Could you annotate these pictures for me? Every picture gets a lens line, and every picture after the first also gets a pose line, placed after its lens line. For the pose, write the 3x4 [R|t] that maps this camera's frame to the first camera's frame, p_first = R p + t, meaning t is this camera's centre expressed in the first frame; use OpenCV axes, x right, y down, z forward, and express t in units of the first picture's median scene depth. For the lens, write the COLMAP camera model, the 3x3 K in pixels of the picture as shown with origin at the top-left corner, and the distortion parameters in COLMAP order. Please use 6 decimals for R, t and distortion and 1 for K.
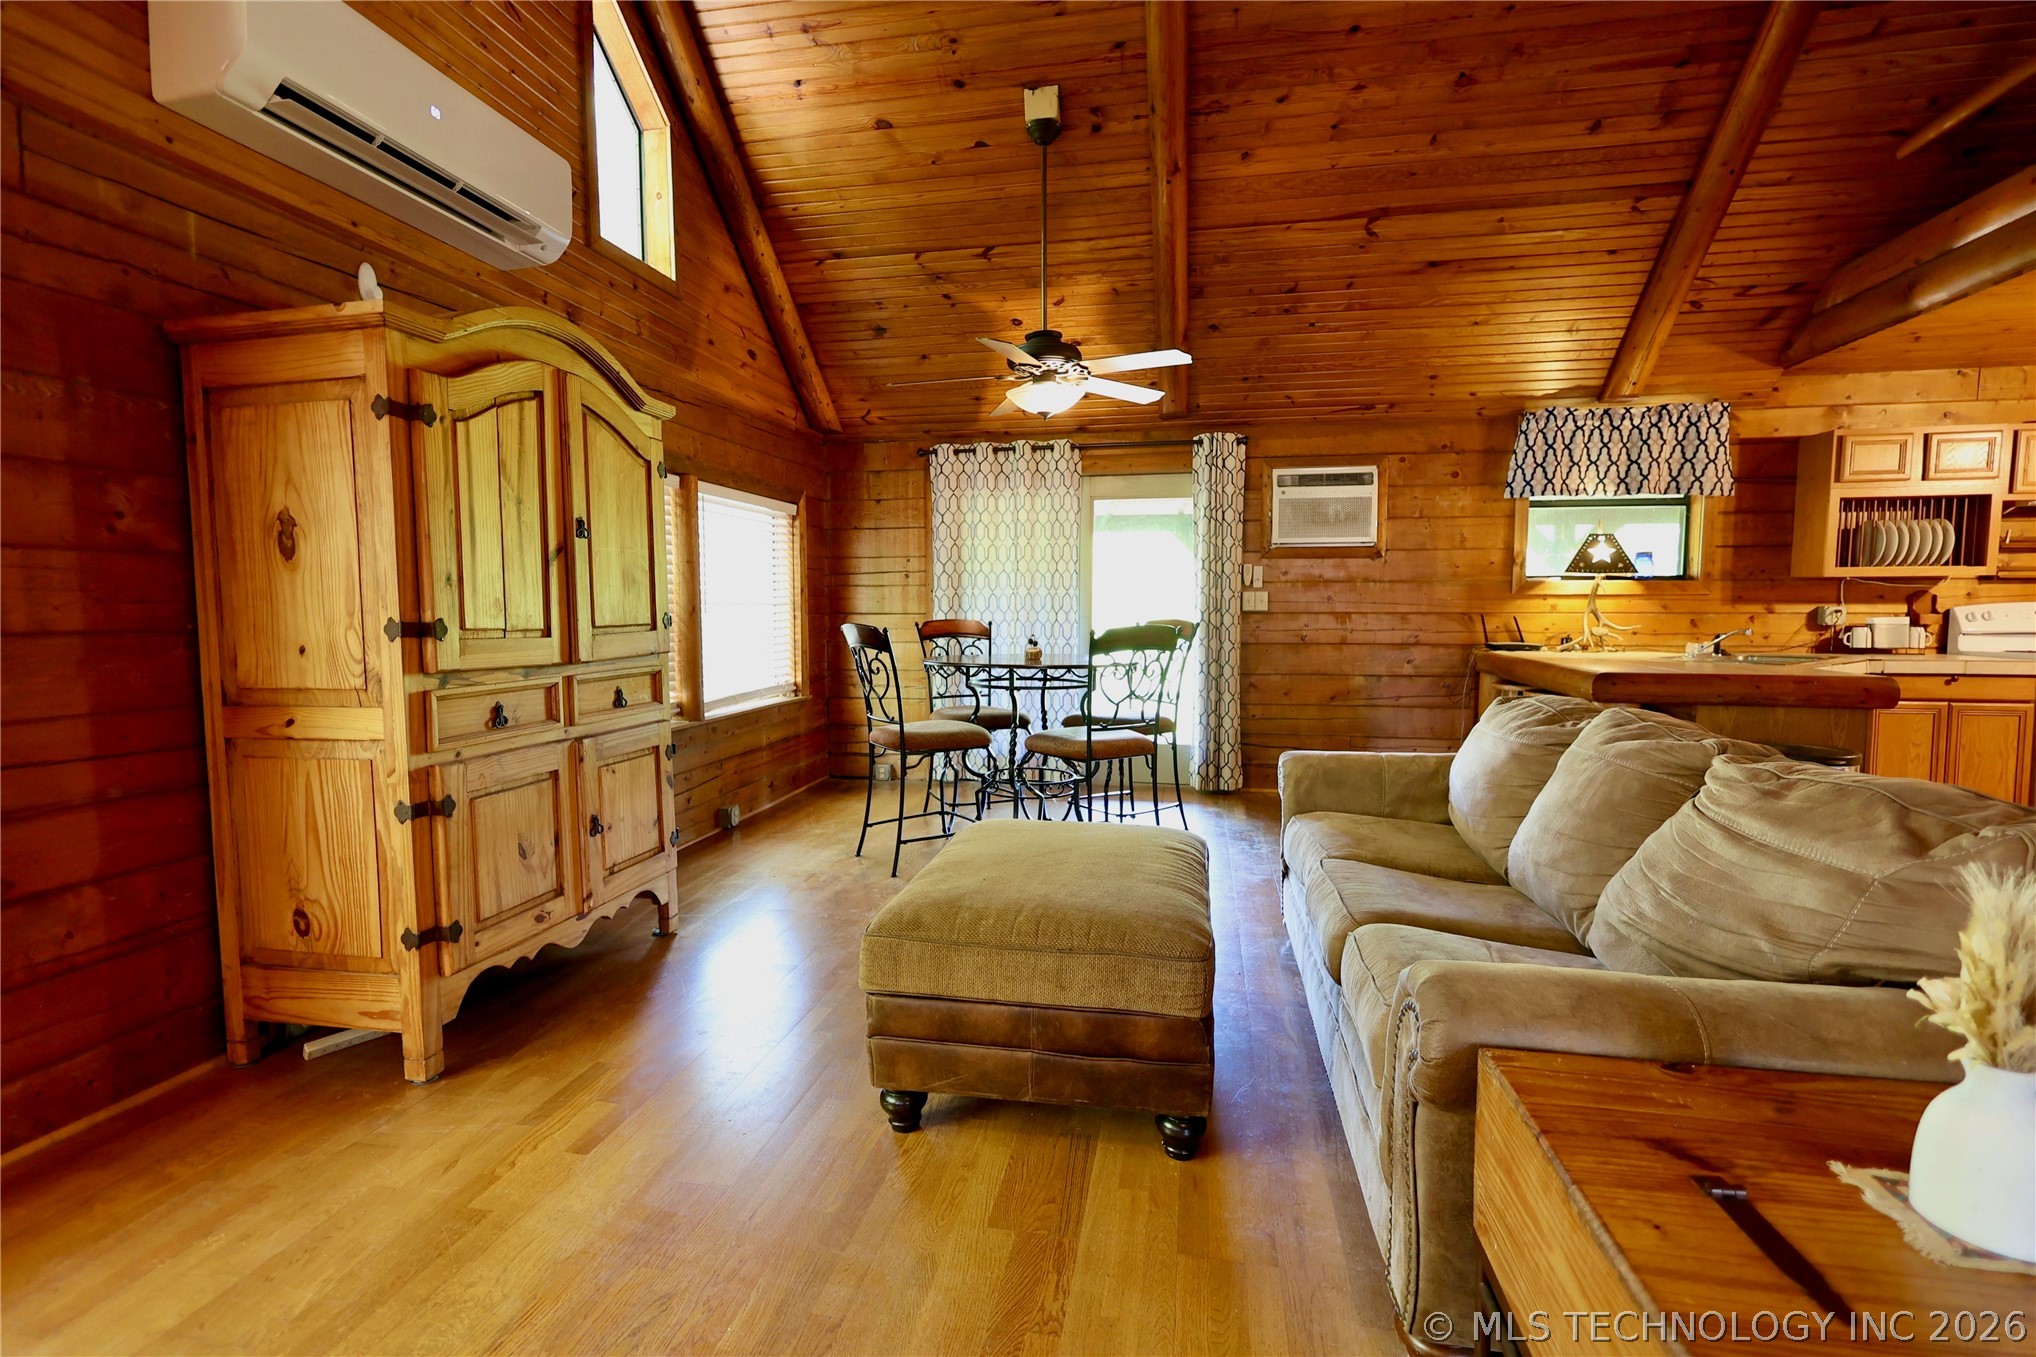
lens RADIAL K [[946.0, 0, 1009.6], [0, 946.0, 670.7], [0, 0, 1]] dist [0.000599, 0.000203]
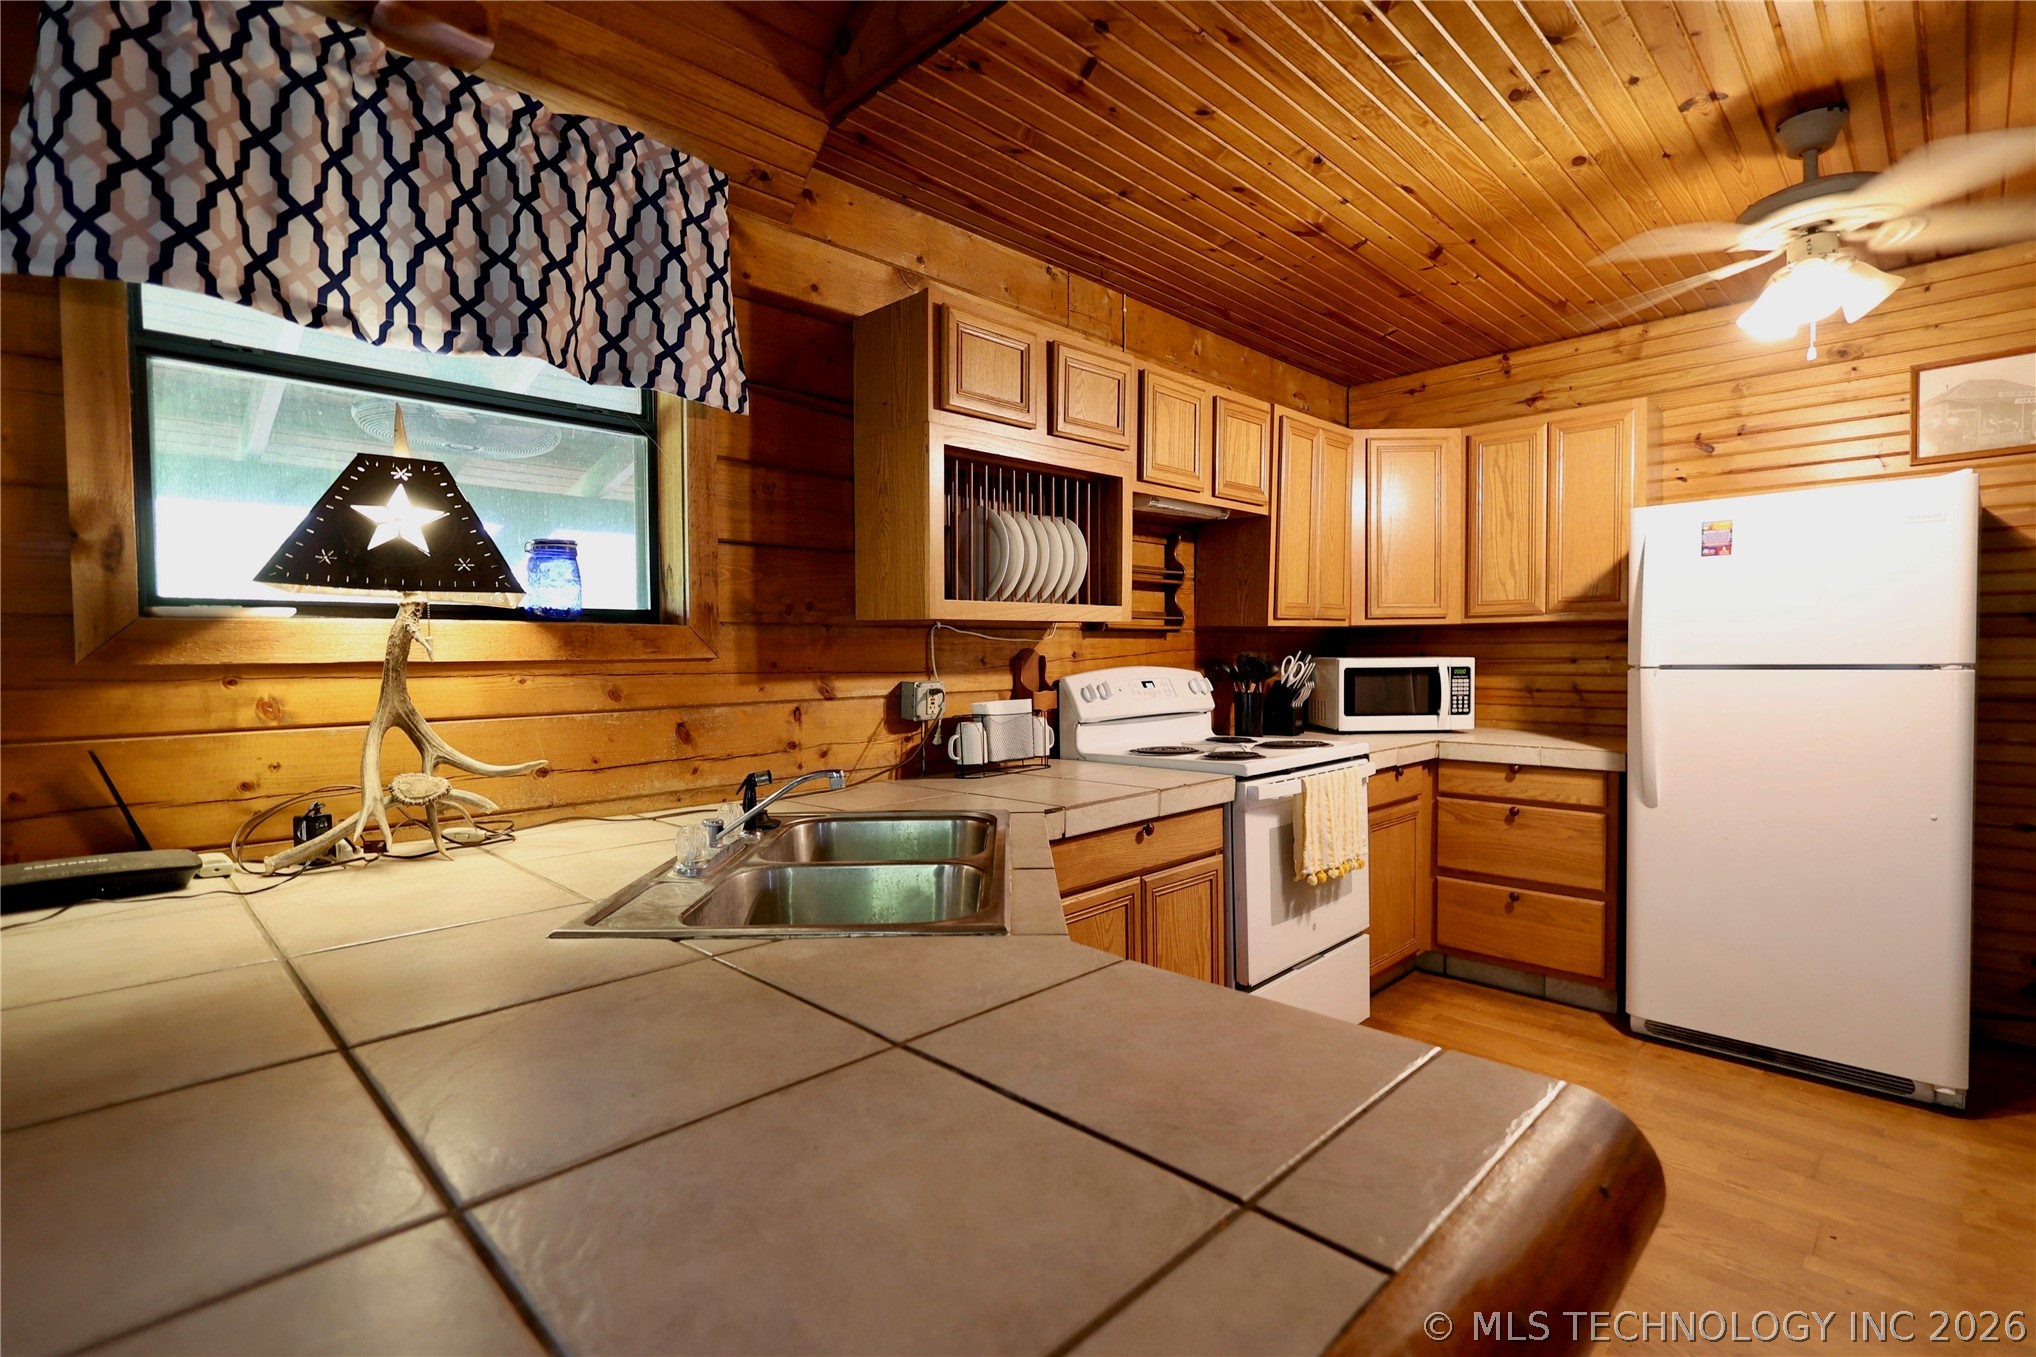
lens RADIAL K [[943.4, 0, 1019.8], [0, 943.4, 684.7], [0, 0, 1]] dist [-0.003083, 0.000012]
pose [[0.546513, -0.034368, 0.836745, 0.487559], [0.068301, 0.997658, -0.003633, -0.060980], [-0.834661, 0.059135, 0.547581, 0.689788]]
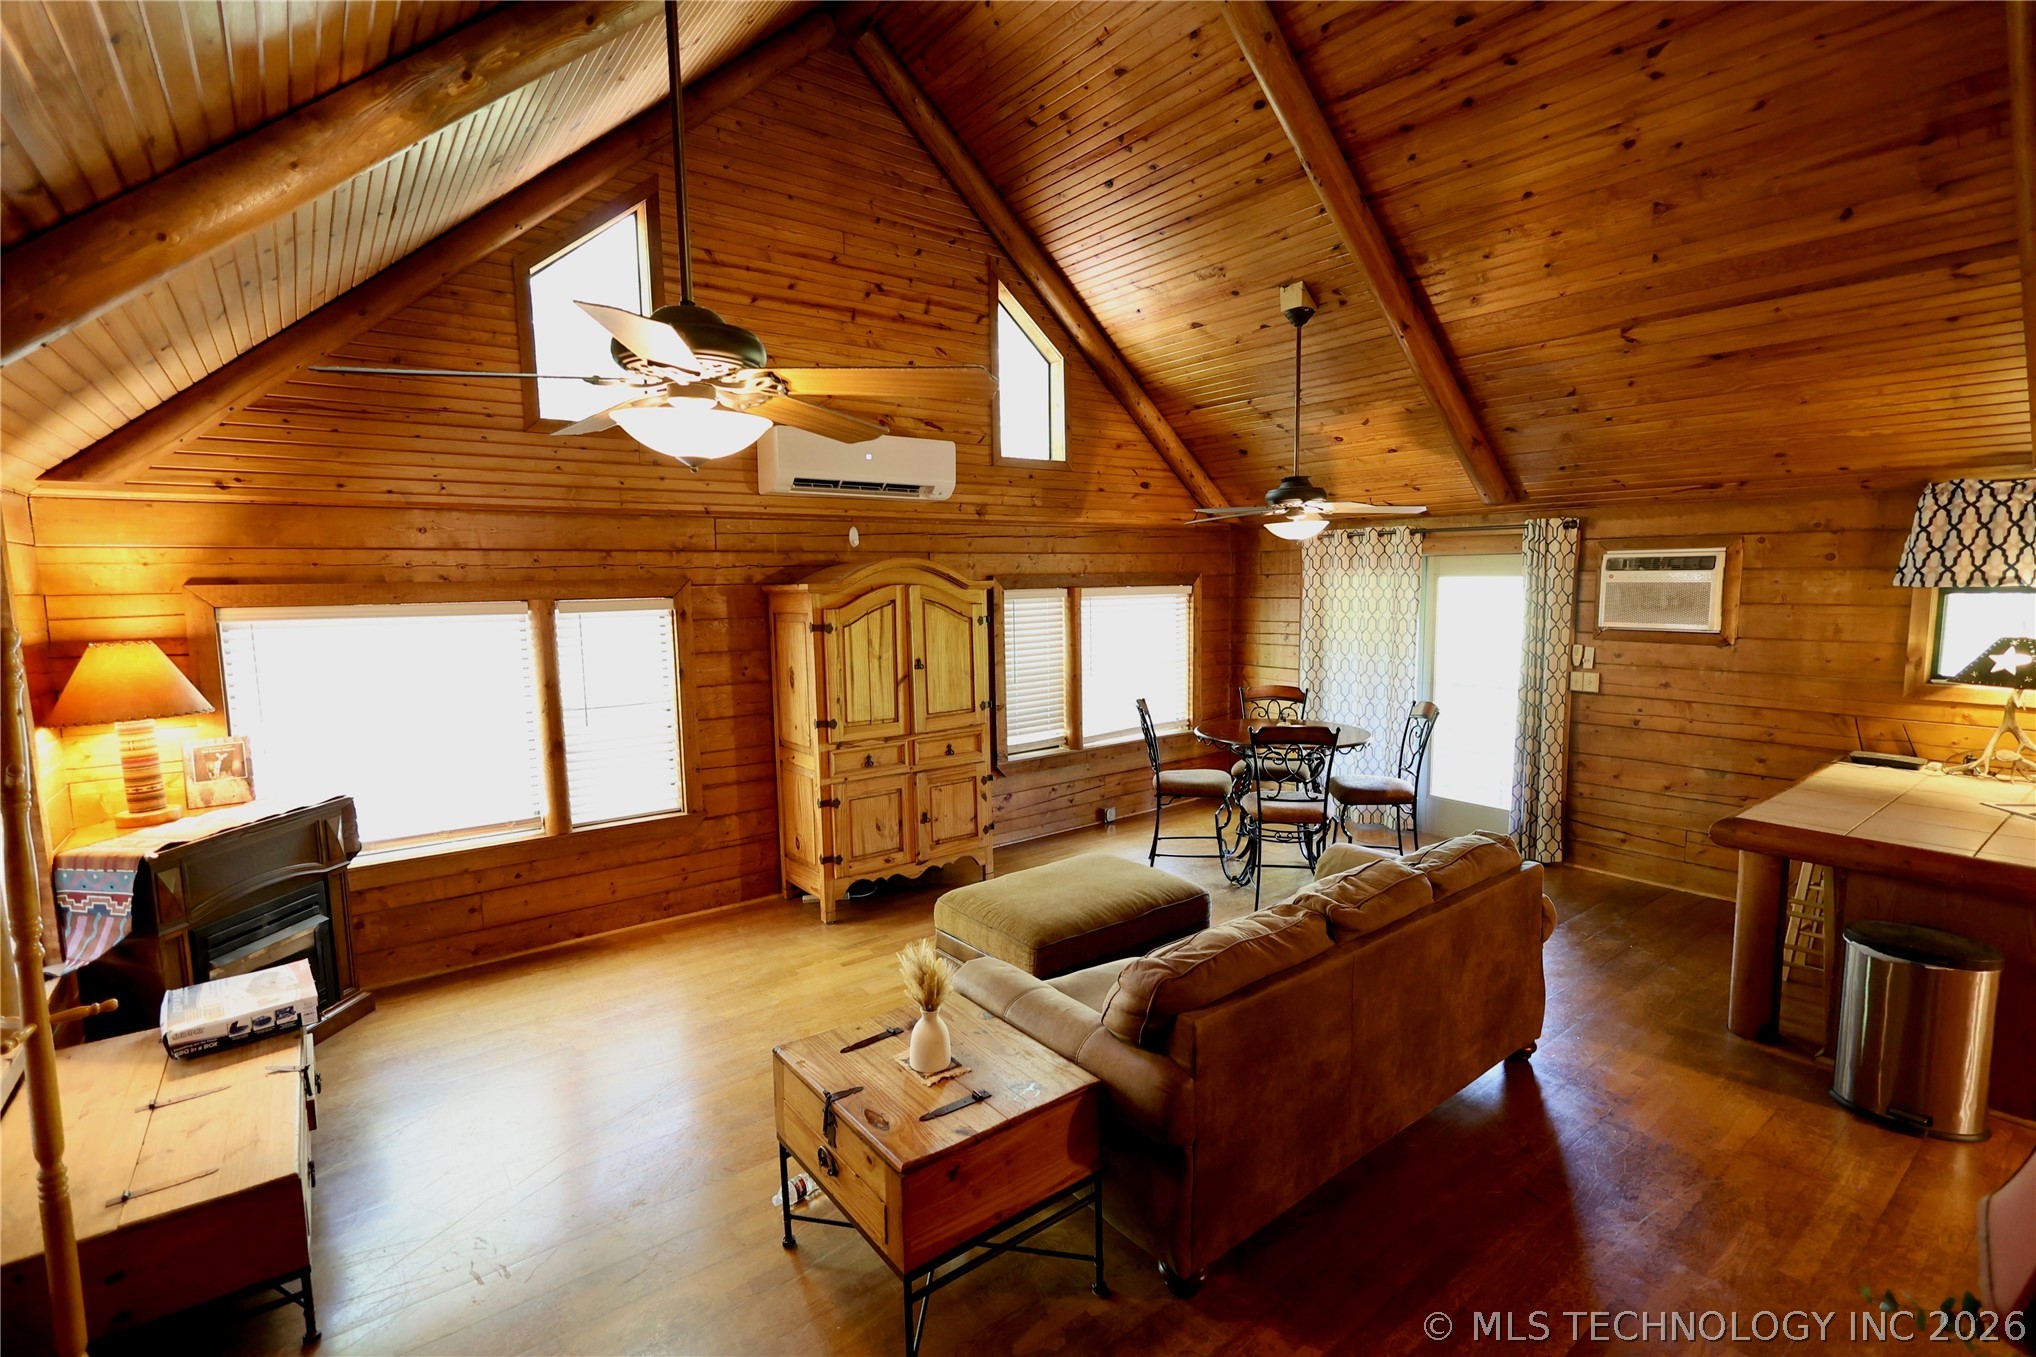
lens RADIAL K [[943.4, 0, 1019.8], [0, 943.4, 684.7], [0, 0, 1]] dist [-0.003083, 0.000012]
pose [[0.752278, 0.067167, -0.655414, 0.519340], [-0.031417, 0.997315, 0.066145, -0.131478], [0.658097, -0.029168, 0.752368, -0.165219]]
